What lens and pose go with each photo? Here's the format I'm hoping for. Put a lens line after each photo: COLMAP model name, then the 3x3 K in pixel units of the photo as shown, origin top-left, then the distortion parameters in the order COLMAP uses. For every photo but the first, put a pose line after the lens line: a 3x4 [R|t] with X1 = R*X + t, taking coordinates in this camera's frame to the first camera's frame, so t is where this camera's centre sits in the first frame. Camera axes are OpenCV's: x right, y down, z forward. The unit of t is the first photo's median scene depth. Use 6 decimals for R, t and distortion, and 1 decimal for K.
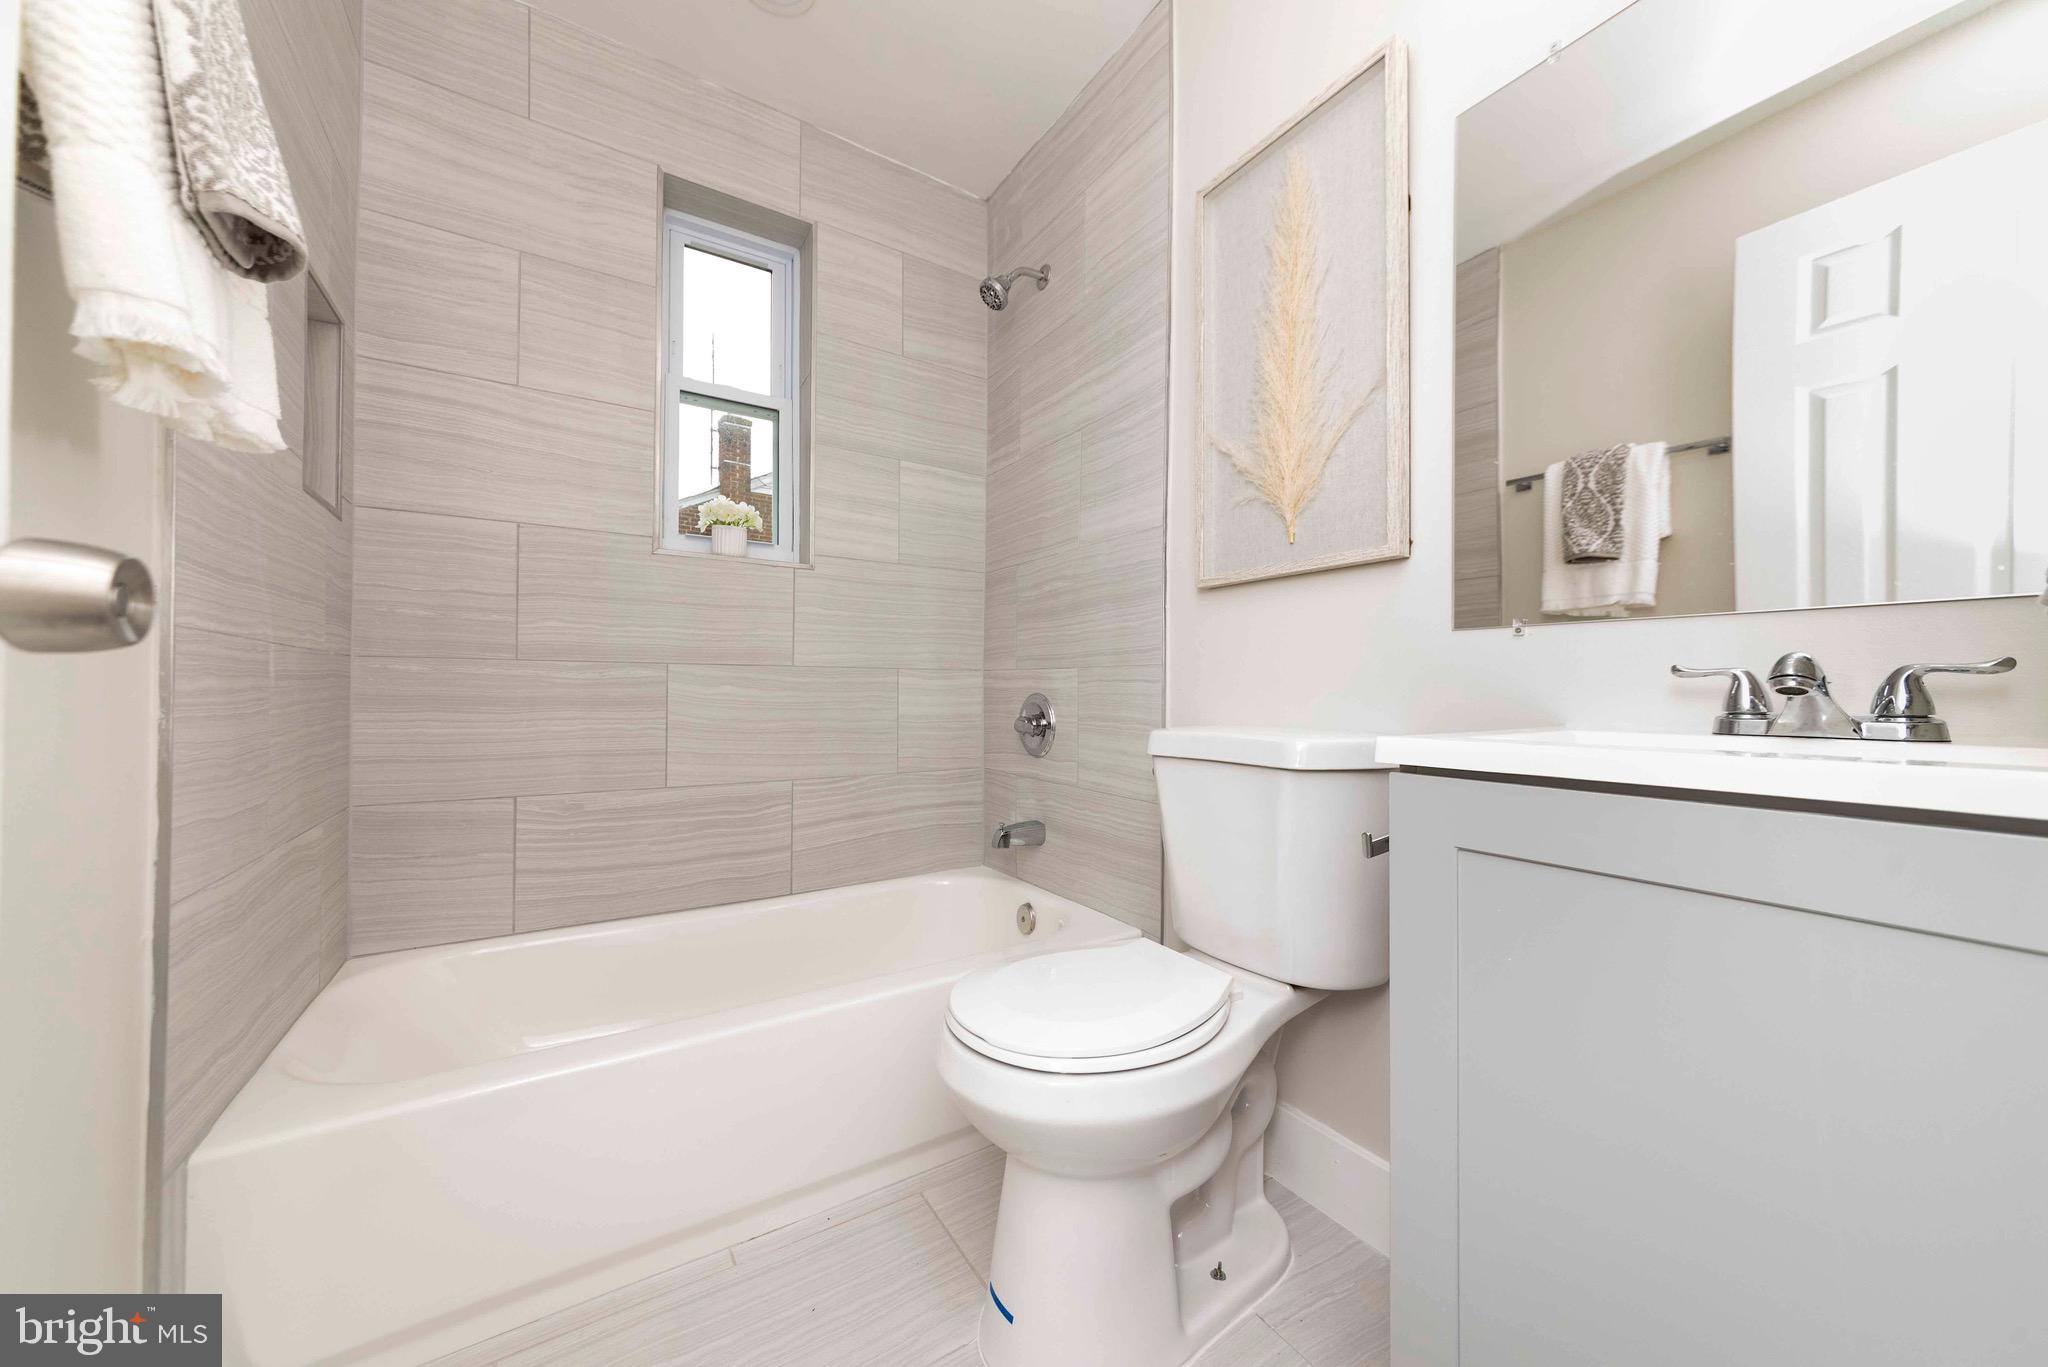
lens RADIAL K [[721.3, 0, 1019.2], [0, 721.3, 680.7], [0, 0, 1]] dist [-0.000049, -0.000231]
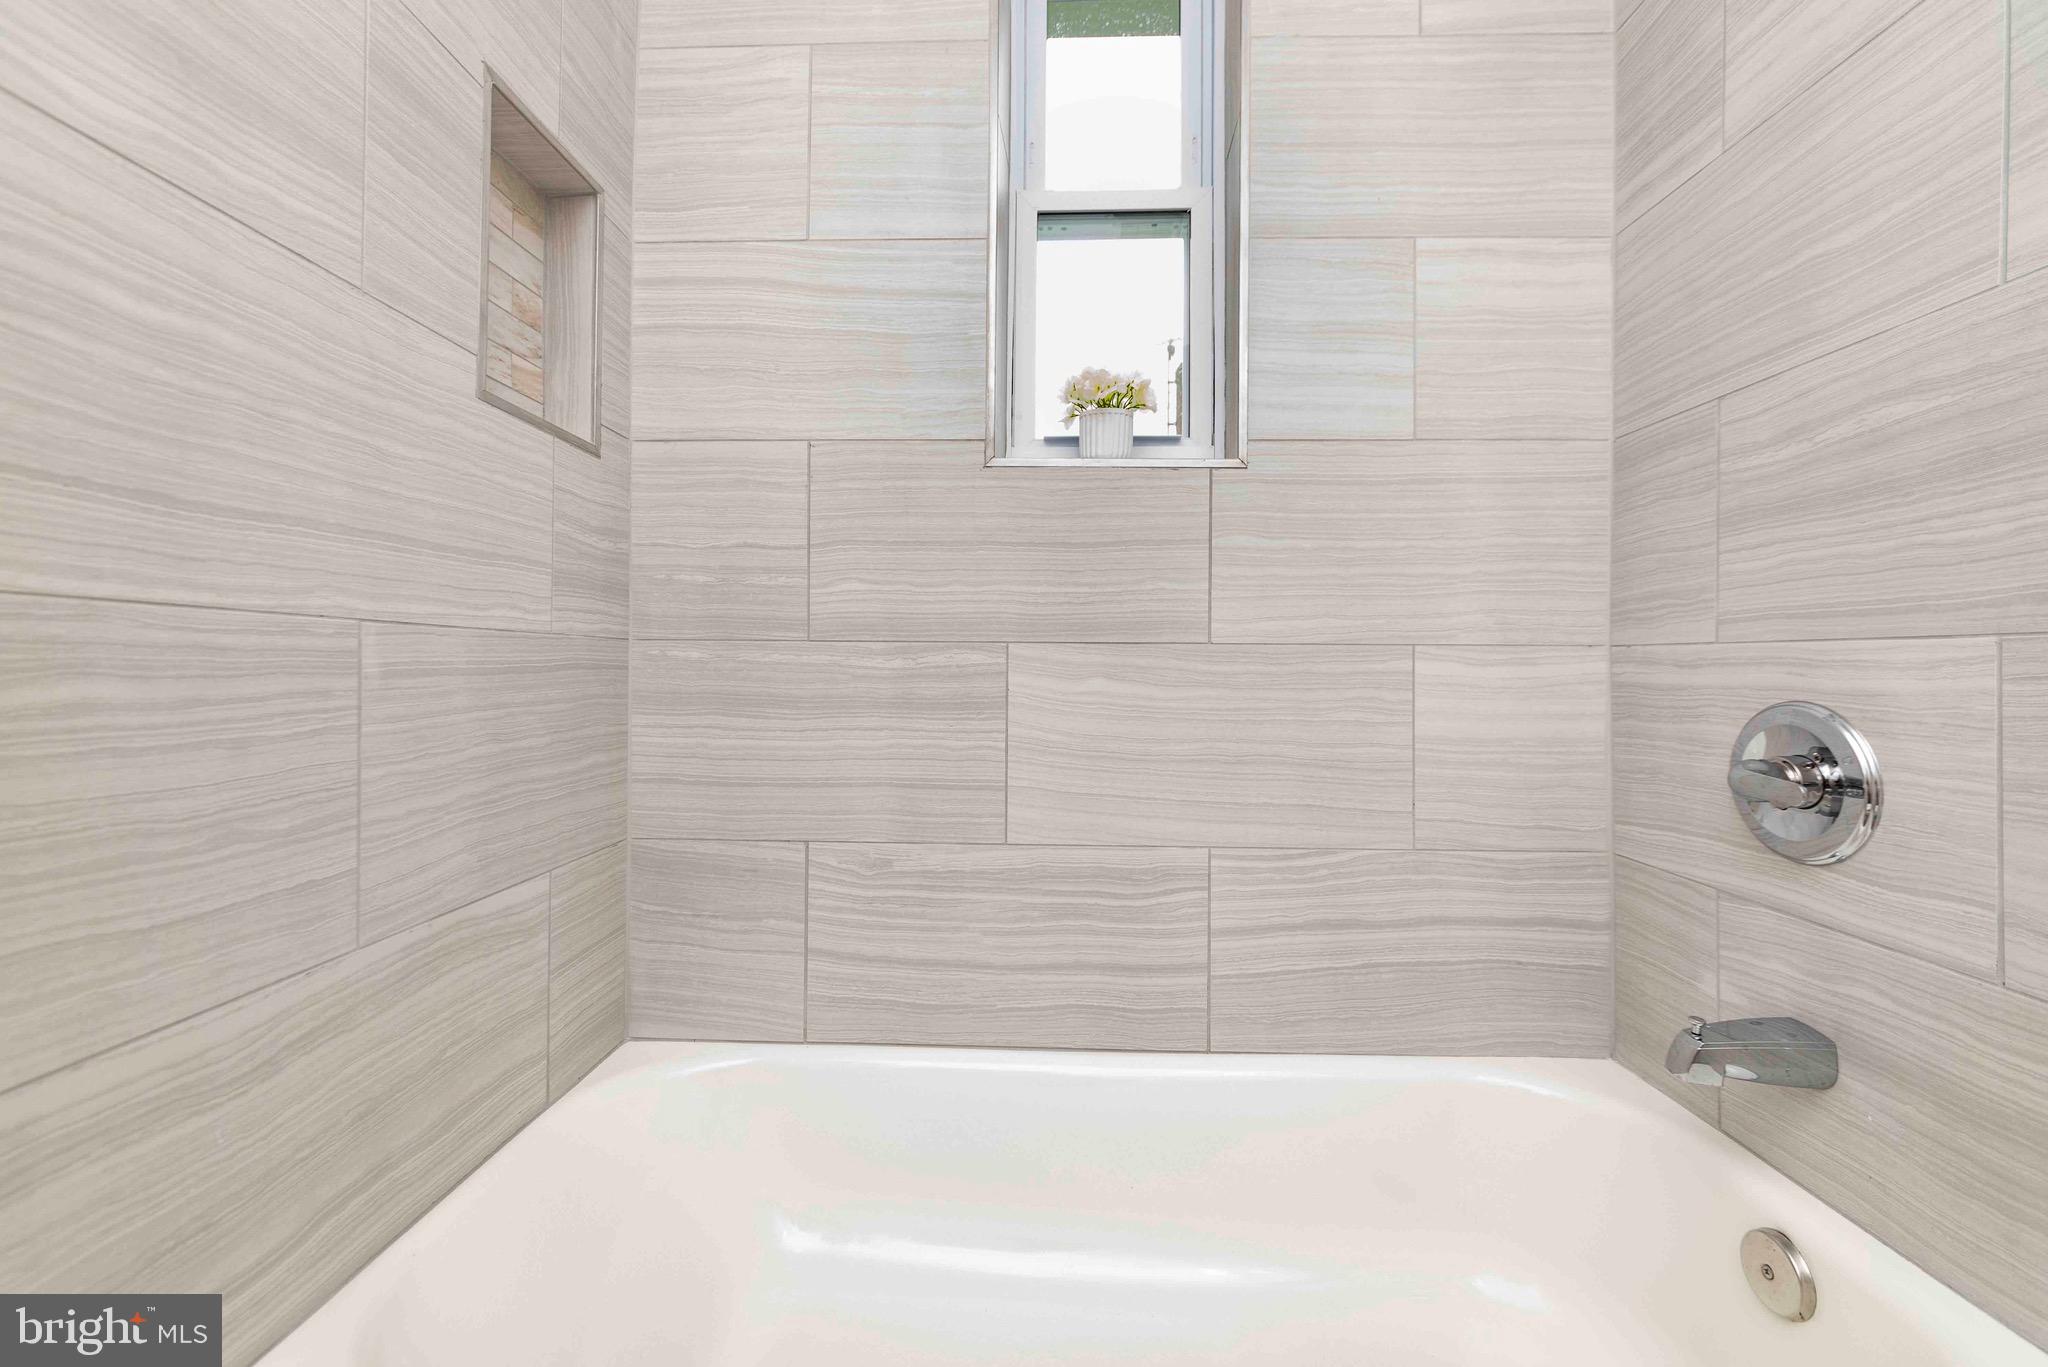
lens RADIAL K [[812.2, 0, 1016.9], [0, 812.2, 662.5], [0, 0, 1]] dist [-0.002991, 0.000093]
pose [[0.827934, -0.003869, -0.560811, -0.085880], [0.005132, 0.999987, 0.000677, -0.006896], [0.560801, -0.003438, 0.827943, 0.401639]]
